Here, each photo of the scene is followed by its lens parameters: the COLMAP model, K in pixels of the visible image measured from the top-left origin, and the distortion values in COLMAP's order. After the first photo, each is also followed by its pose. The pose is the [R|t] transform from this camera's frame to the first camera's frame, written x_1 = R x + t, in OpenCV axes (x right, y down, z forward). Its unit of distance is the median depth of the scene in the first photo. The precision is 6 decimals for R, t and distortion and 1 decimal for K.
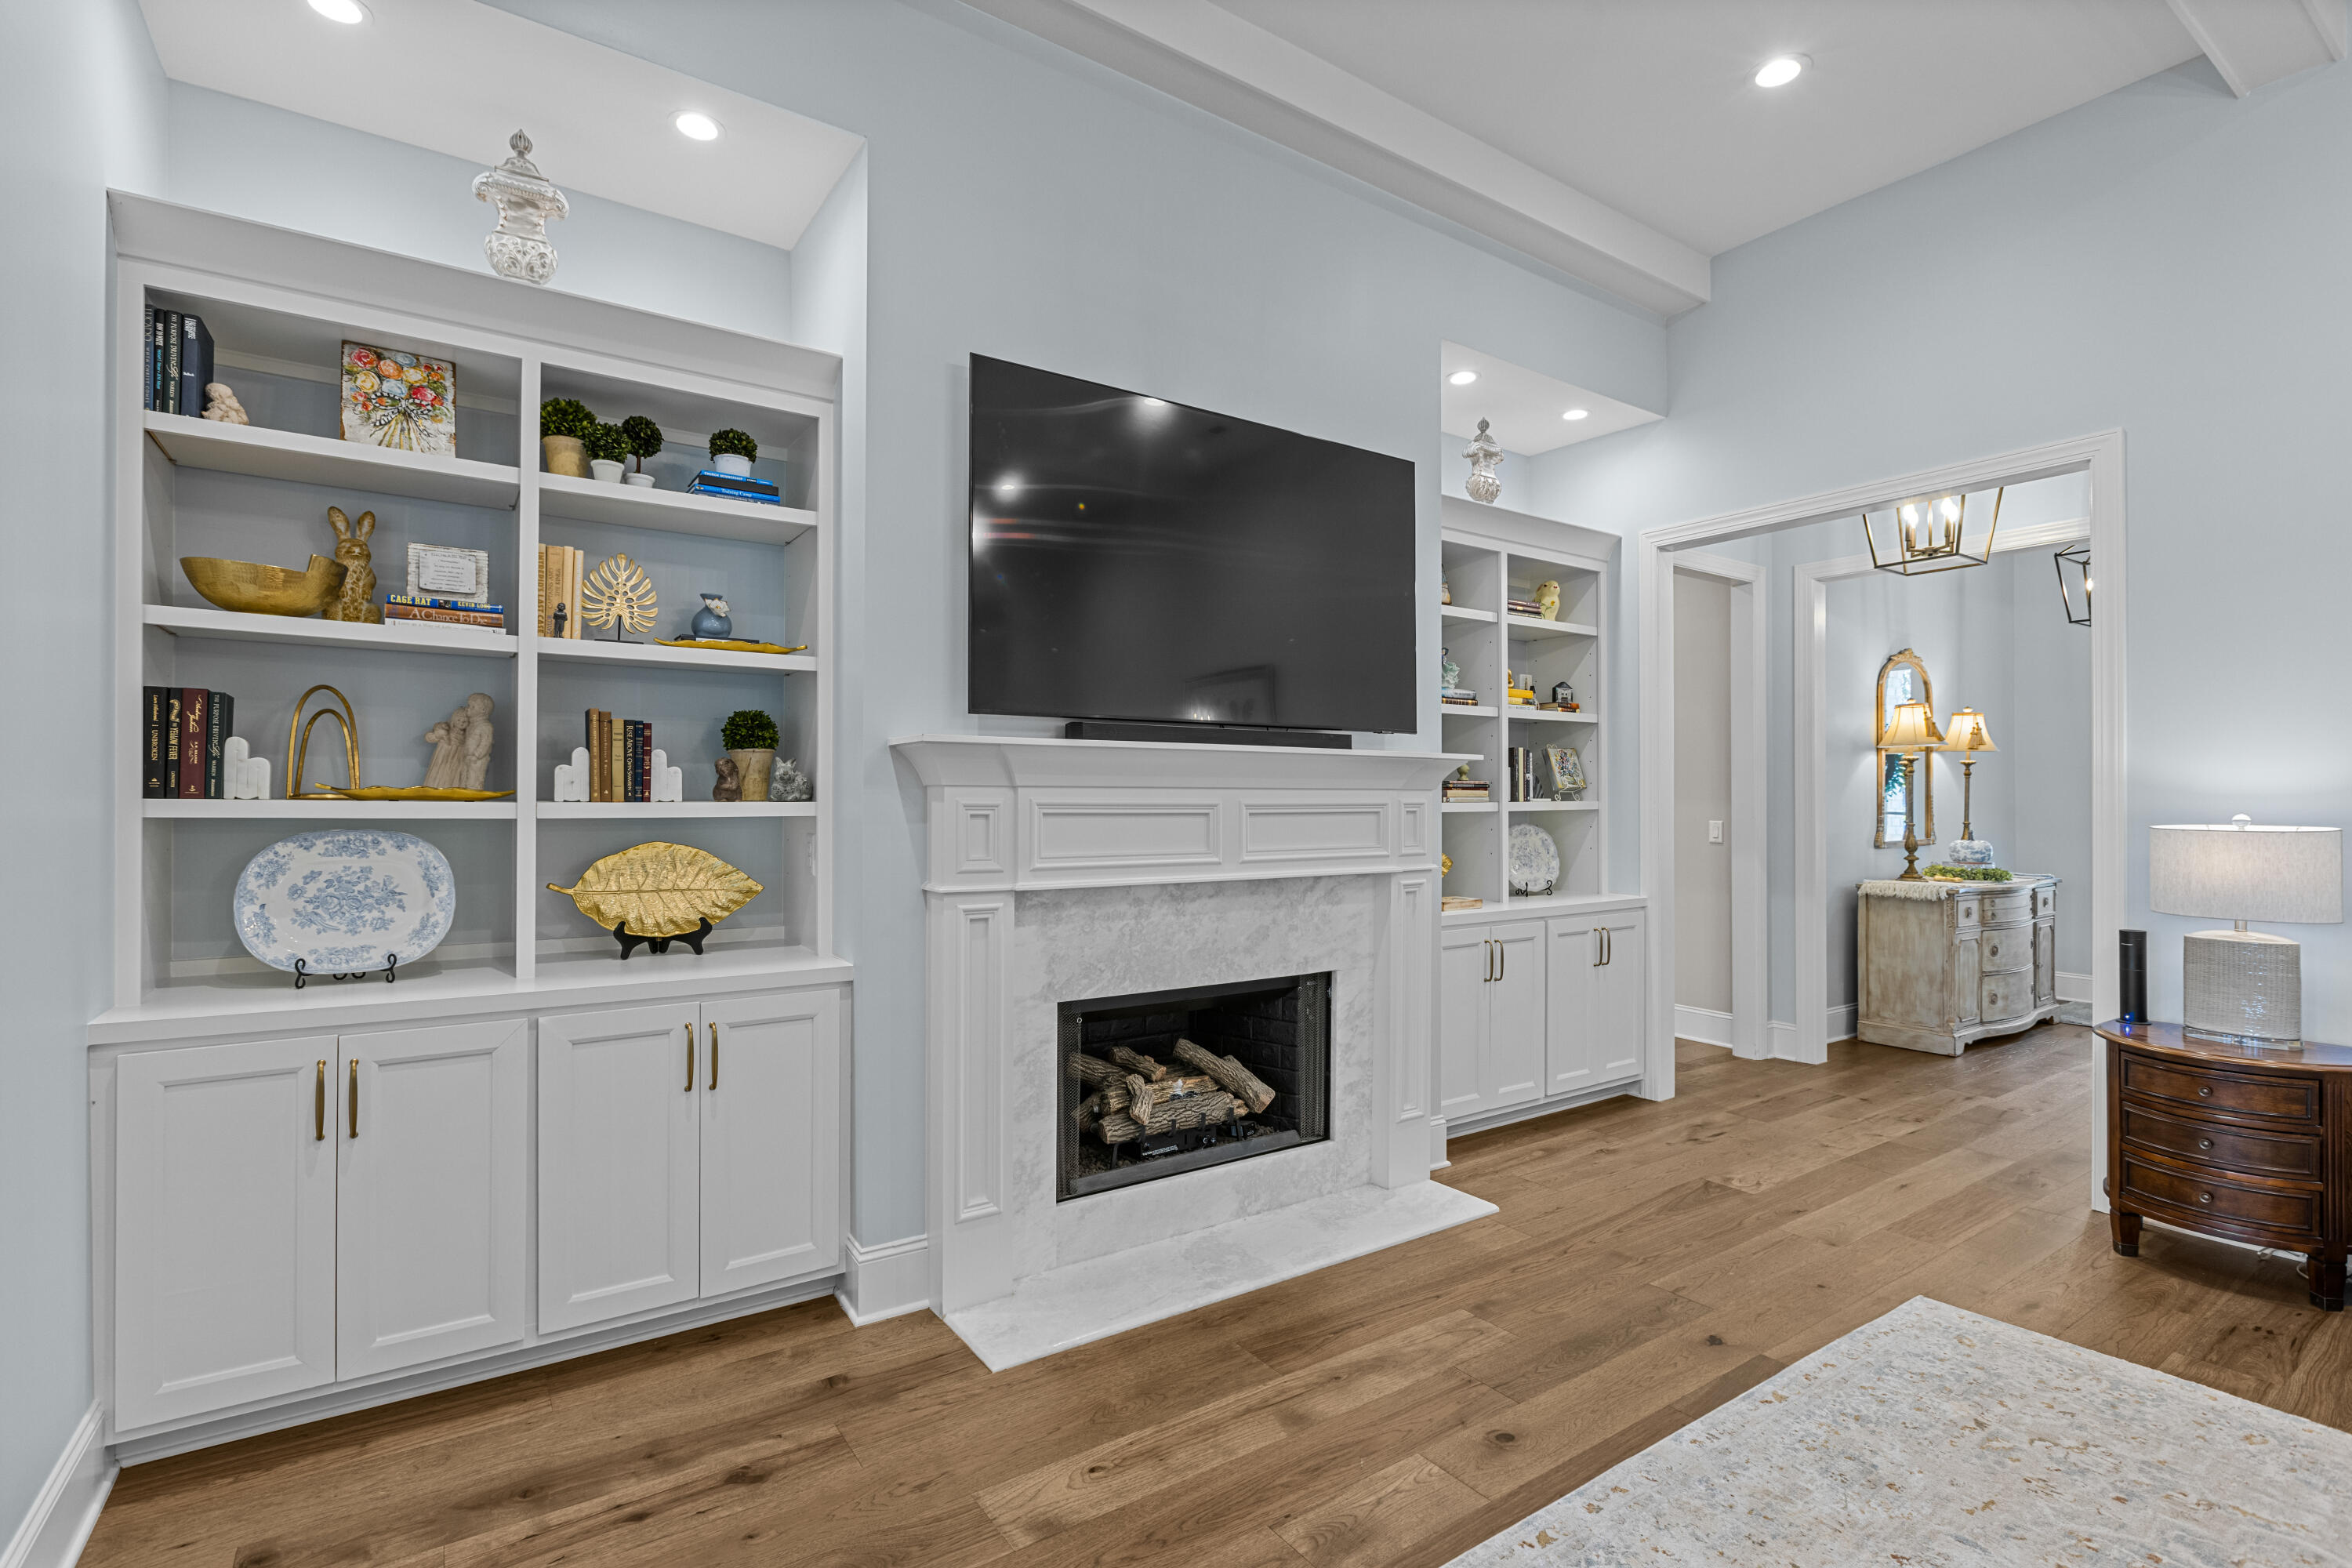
lens RADIAL K [[1095.2, 0, 1176.8], [0, 1095.2, 788.5], [0, 0, 1]] dist [0.002256, 0.000664]
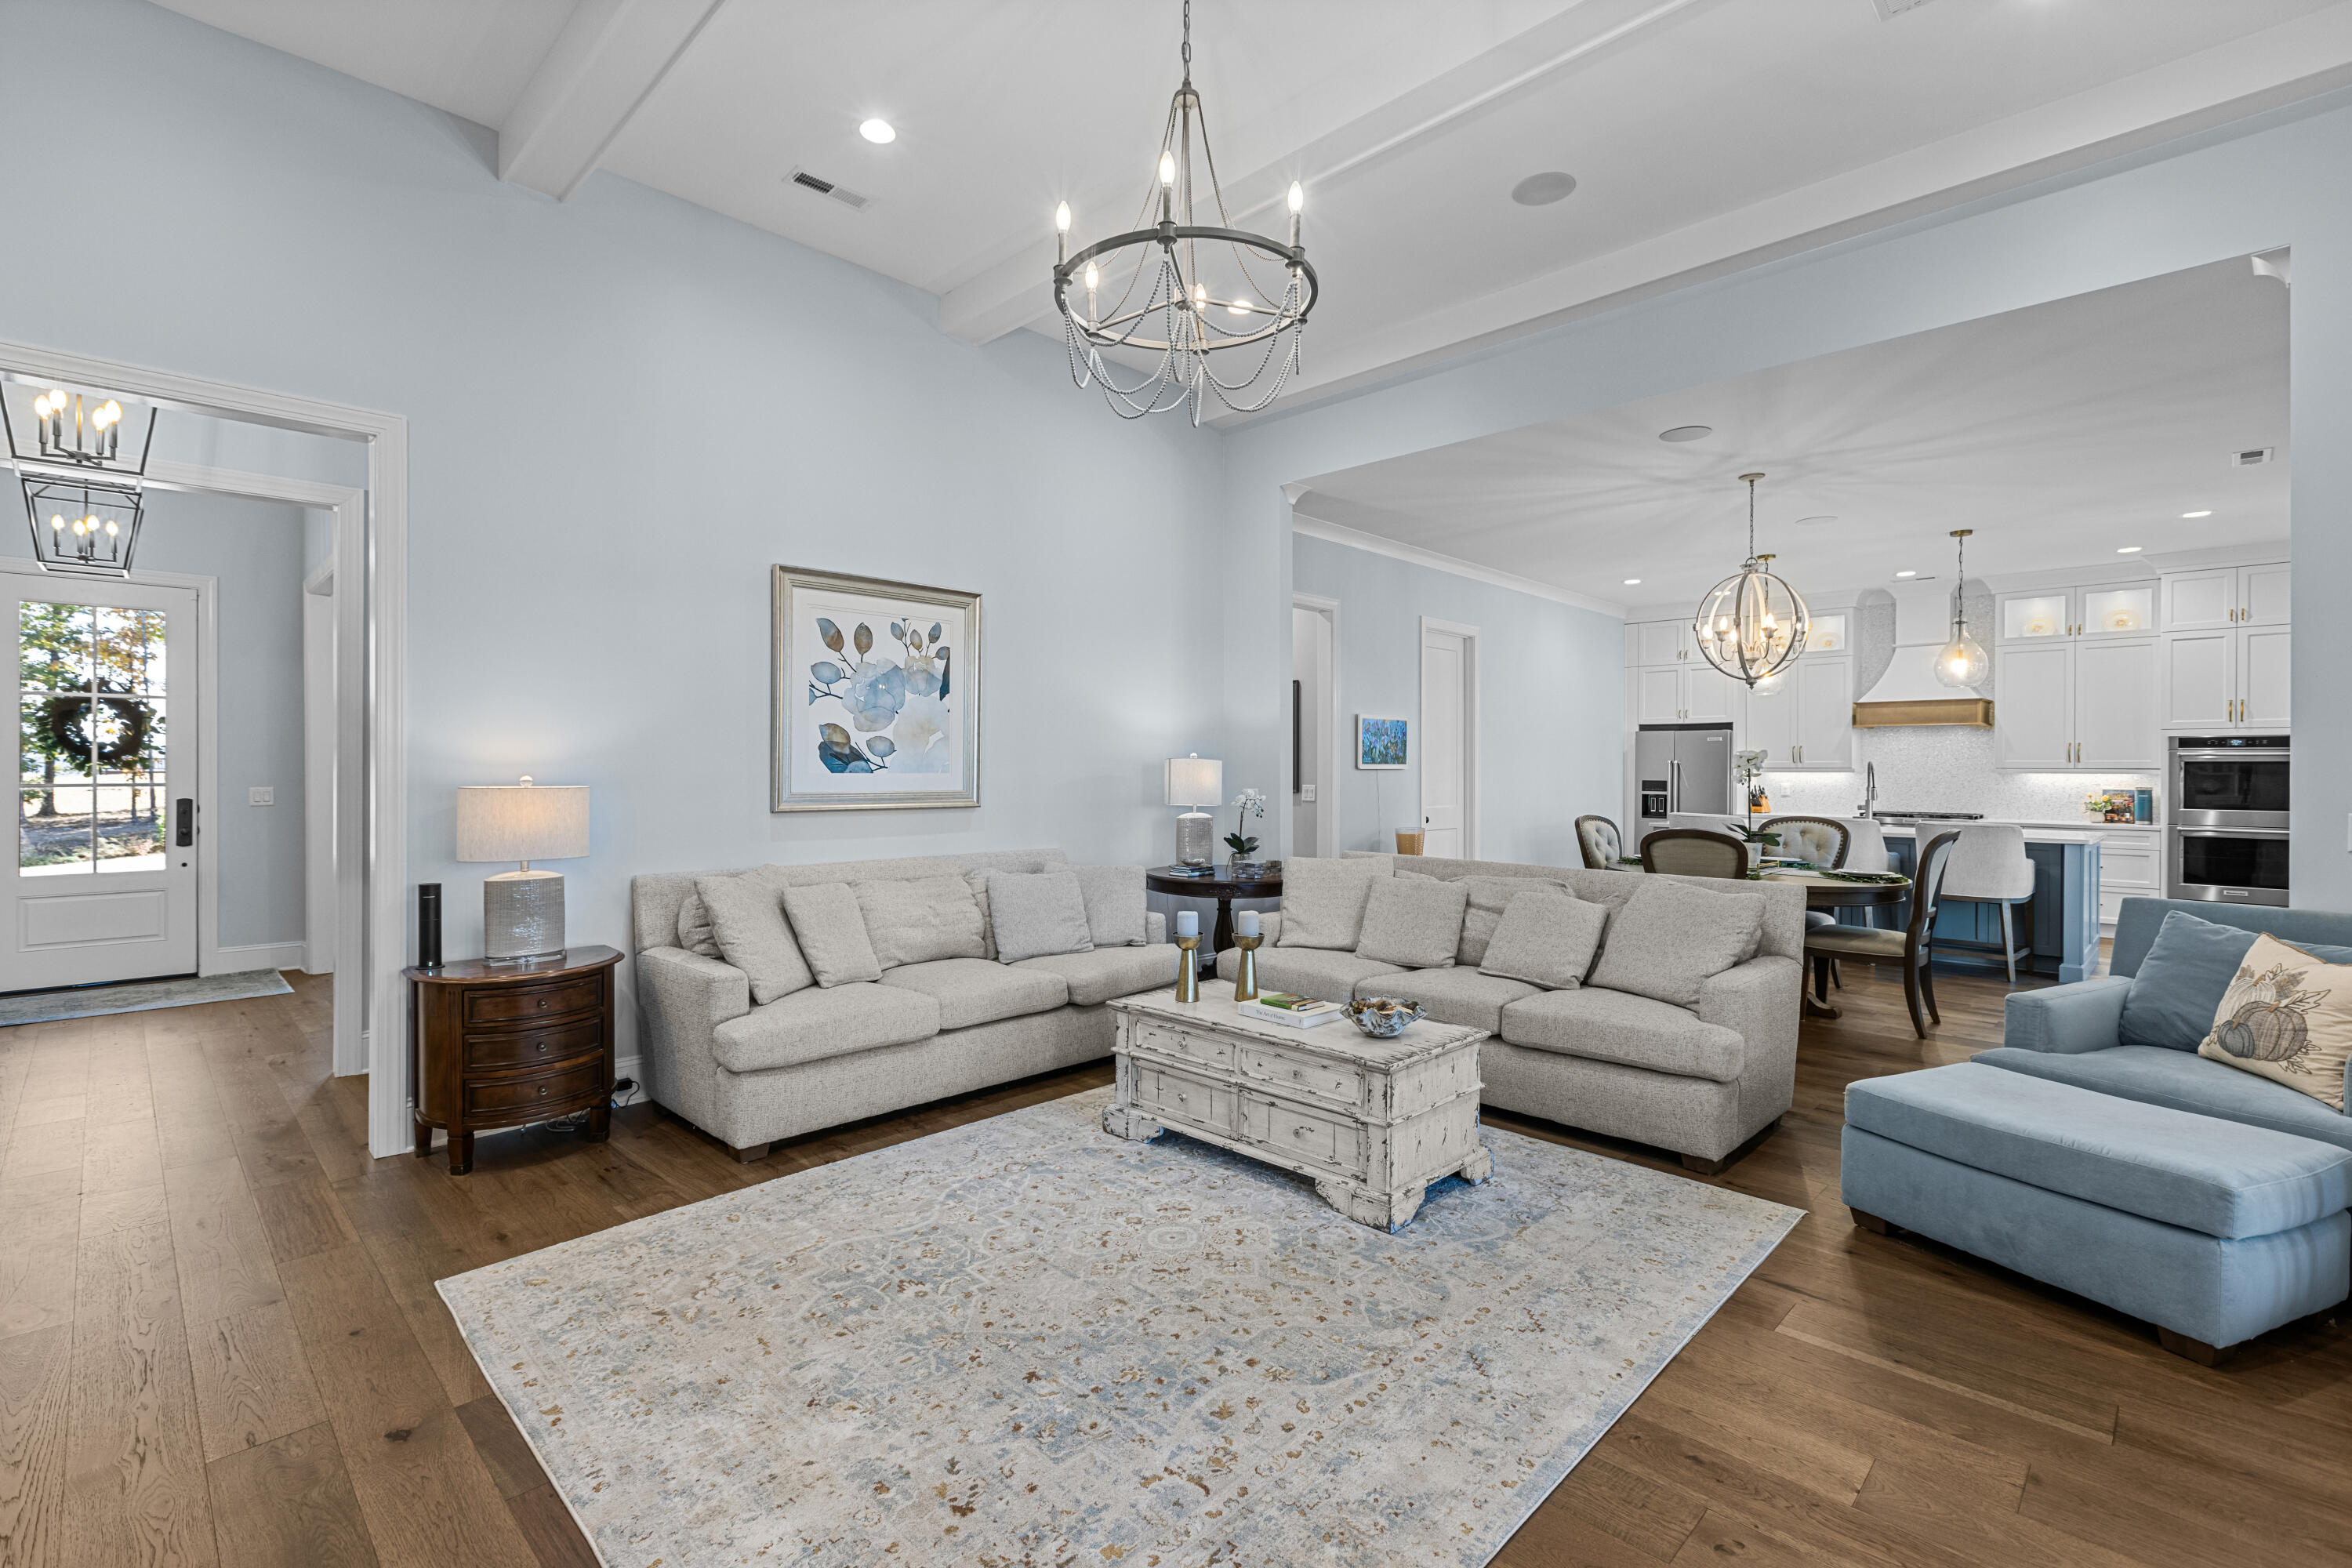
lens RADIAL K [[1054.9, 0, 1164.2], [0, 1054.9, 772.8], [0, 0, 1]] dist [0.000811, 0.000867]
pose [[-0.202993, -0.006228, 0.979160, -0.369569], [-0.017728, 0.999839, 0.002684, 0.002814], [-0.979020, -0.016814, -0.203071, 0.592544]]
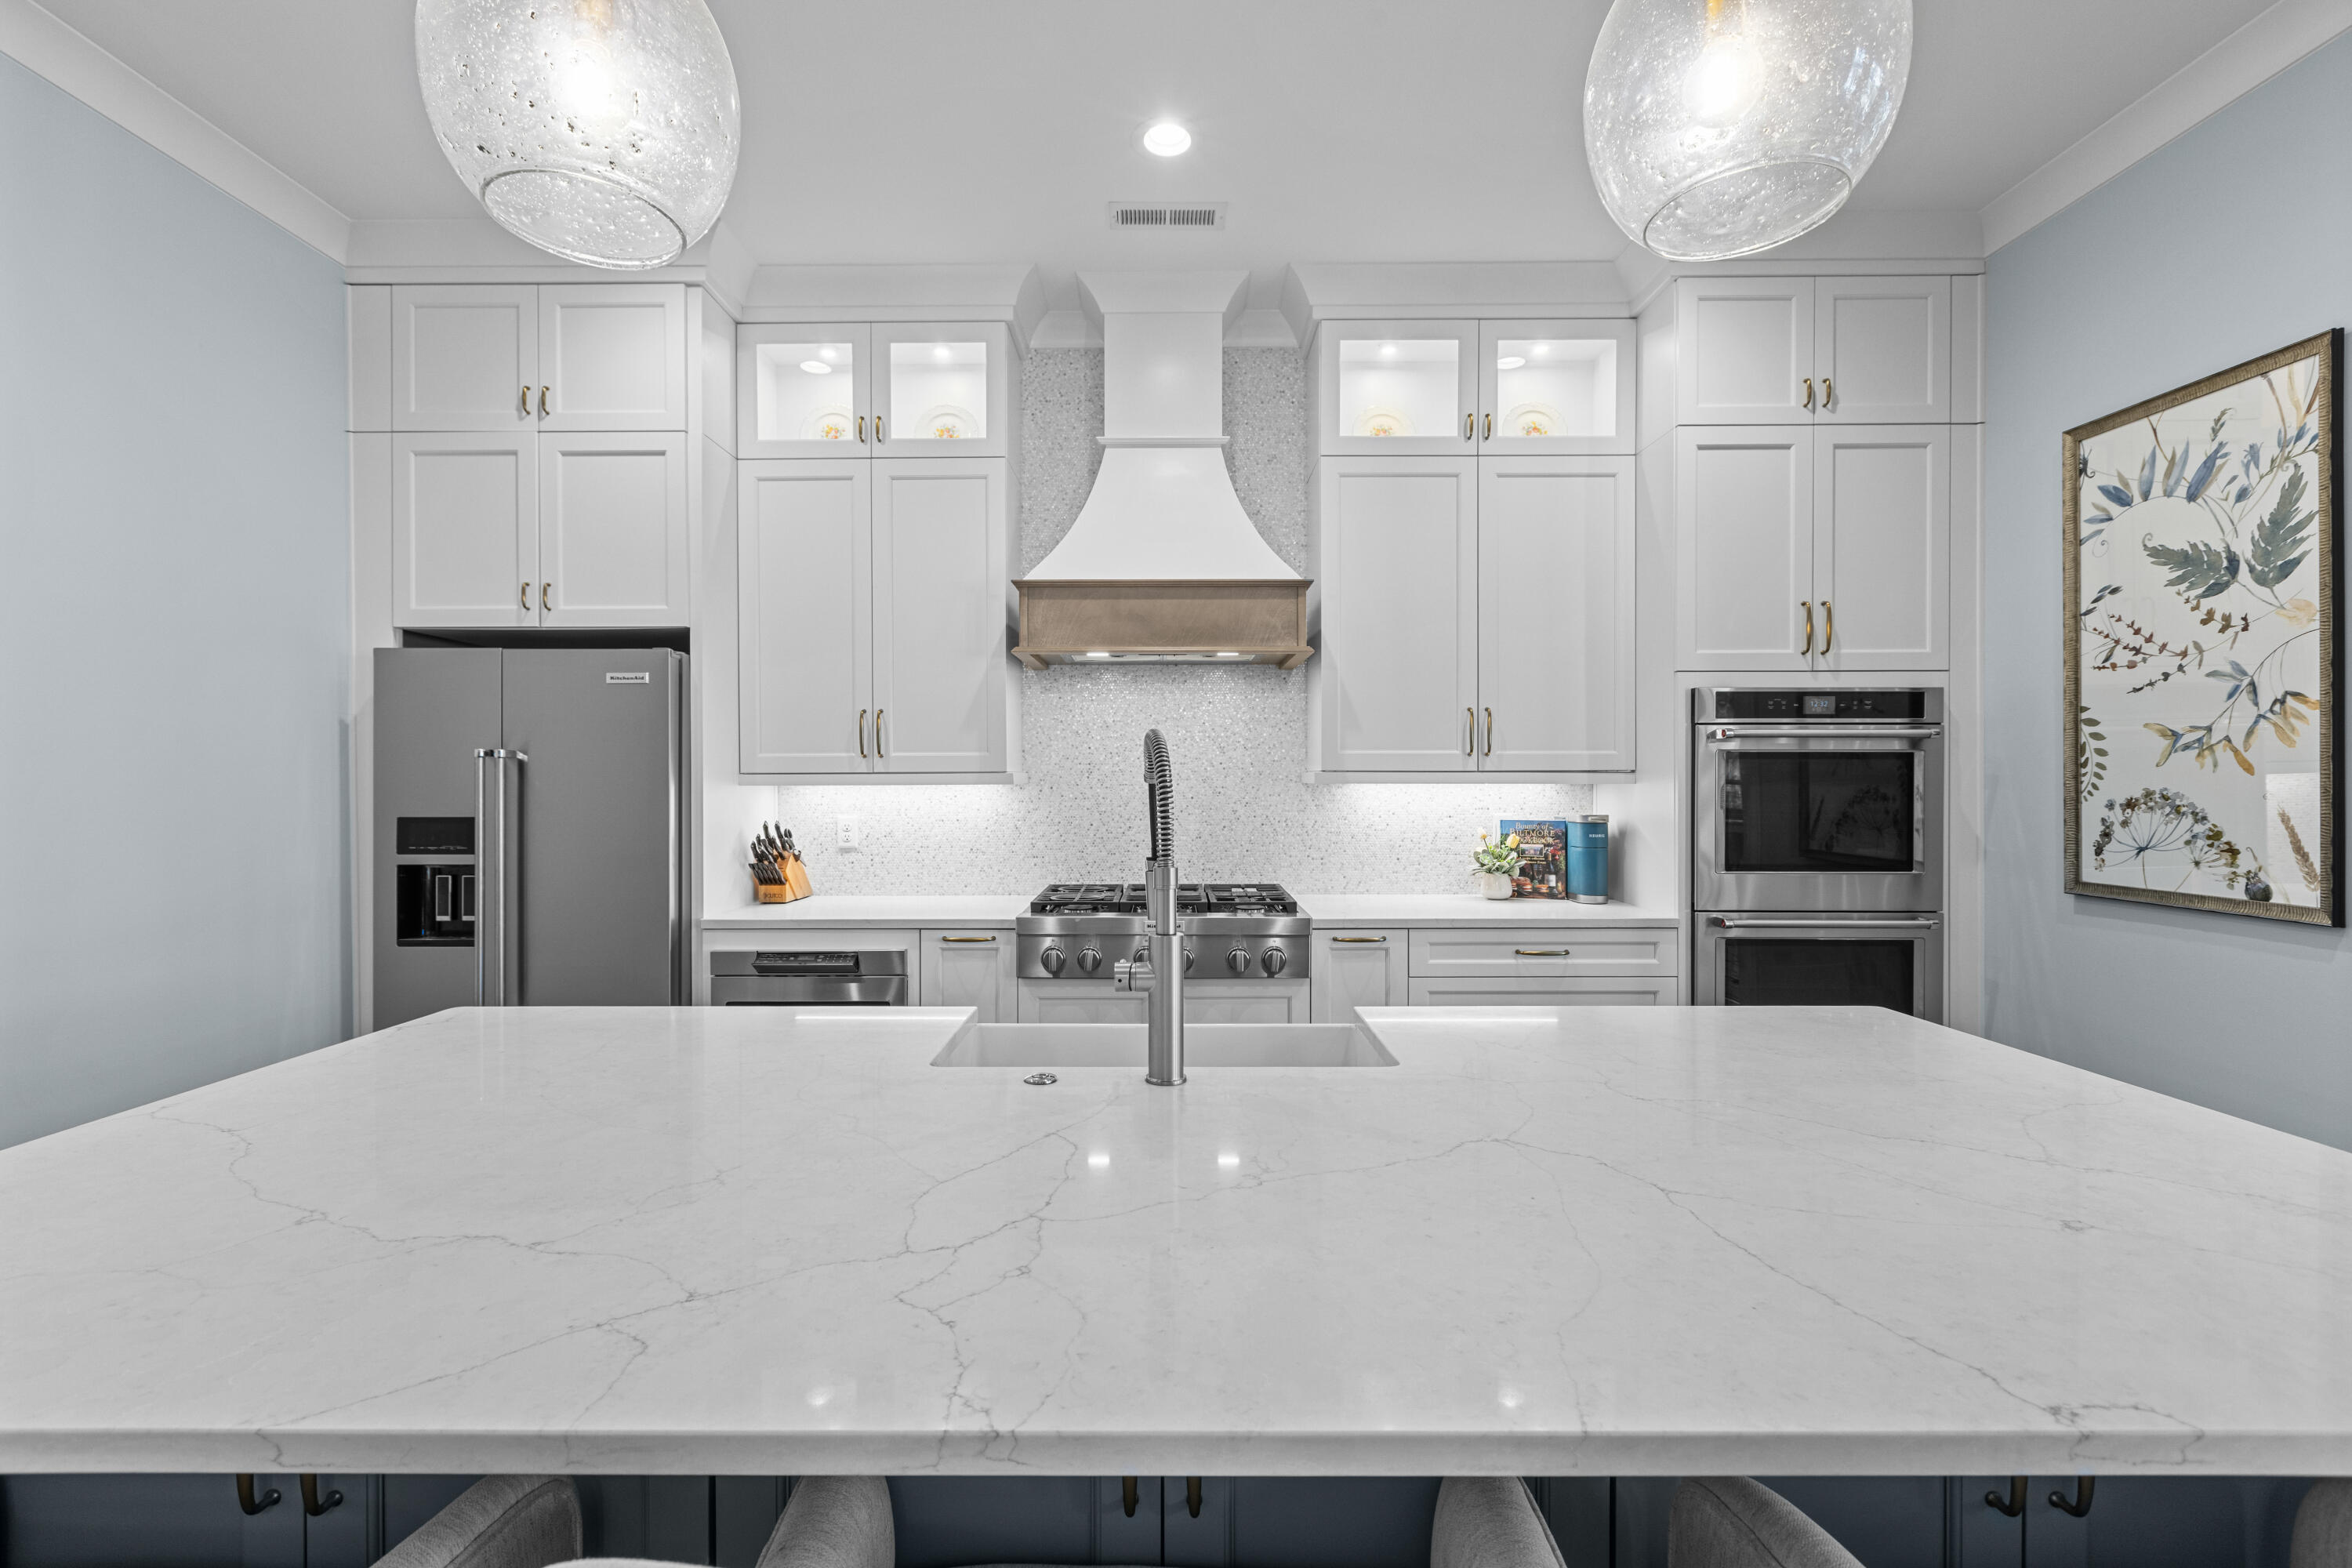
lens RADIAL K [[1054.9, 0, 1159.9], [0, 1054.9, 786.7], [0, 0, 1]] dist [0.000811, 0.000867]
pose [[-0.832045, -0.003457, 0.554698, 1.700791], [-0.007629, 0.999957, -0.005212, -0.020988], [-0.554656, -0.008569, -0.832035, -1.363407]]
